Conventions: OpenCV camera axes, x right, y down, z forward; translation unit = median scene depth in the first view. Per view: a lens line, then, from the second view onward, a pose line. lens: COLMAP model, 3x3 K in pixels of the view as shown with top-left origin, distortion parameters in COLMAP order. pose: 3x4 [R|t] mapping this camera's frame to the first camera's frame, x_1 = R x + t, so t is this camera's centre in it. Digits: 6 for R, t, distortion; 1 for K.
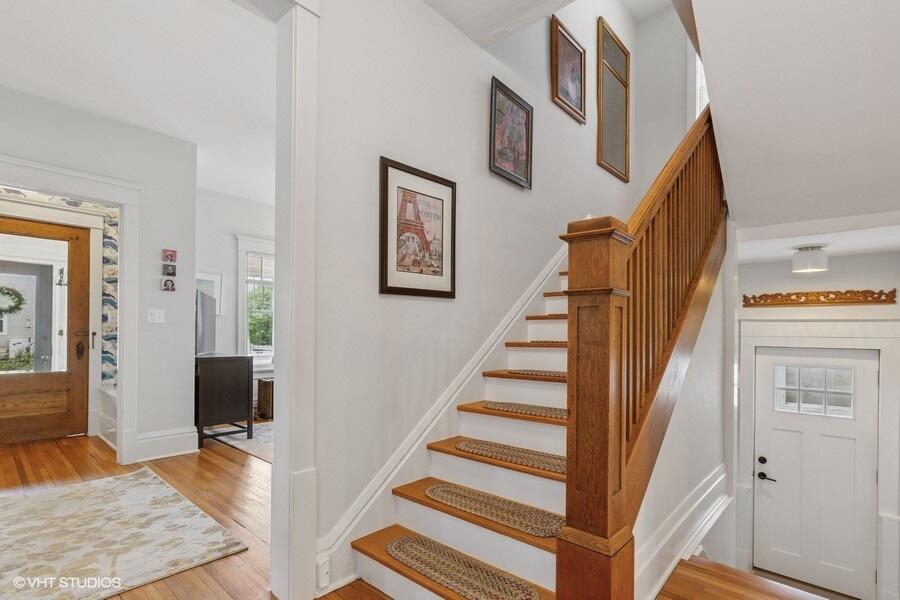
lens RADIAL K [[438.1, 0, 450.3], [0, 438.1, 329.0], [0, 0, 1]] dist [-0.000949, -0.000543]
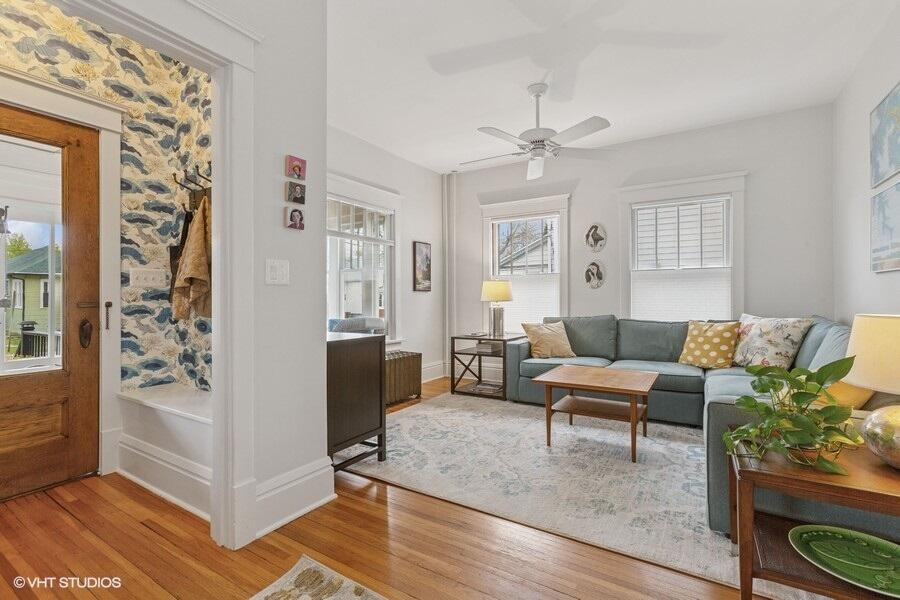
lens RADIAL K [[409.5, 0, 446.2], [0, 409.5, 296.8], [0, 0, 1]] dist [-0.000399, 0.000558]
pose [[0.984827, -0.007679, 0.173368, -0.460606], [0.007574, 0.999971, 0.001263, 0.002861], [-0.173372, 0.000069, 0.984856, 0.368353]]
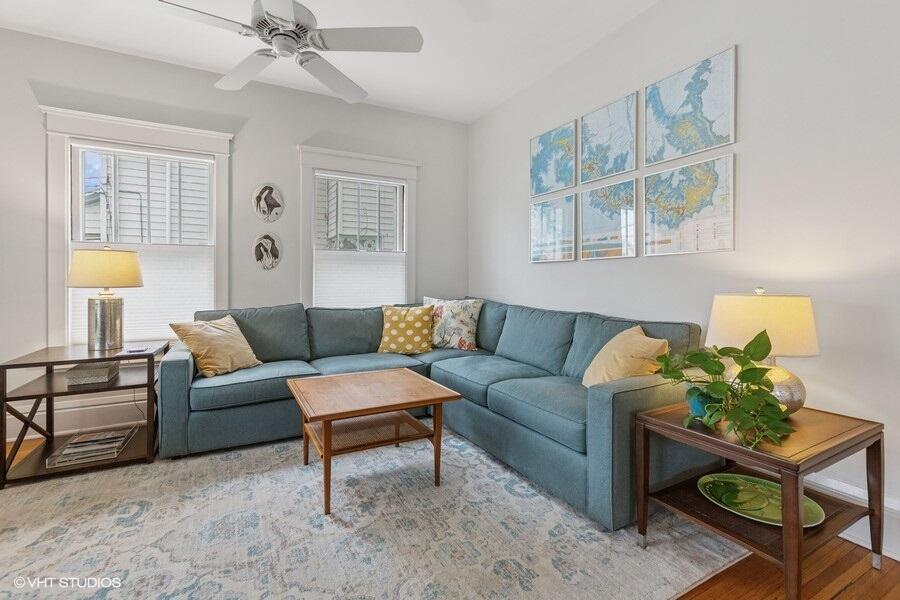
lens RADIAL K [[415.0, 0, 449.2], [0, 415.0, 283.9], [0, 0, 1]] dist [0.000087, 0.000585]
pose [[0.345375, -0.007527, 0.938435, -0.545010], [0.000144, 0.999968, 0.007968, 0.007732], [-0.938465, -0.002617, 0.345365, 0.761676]]
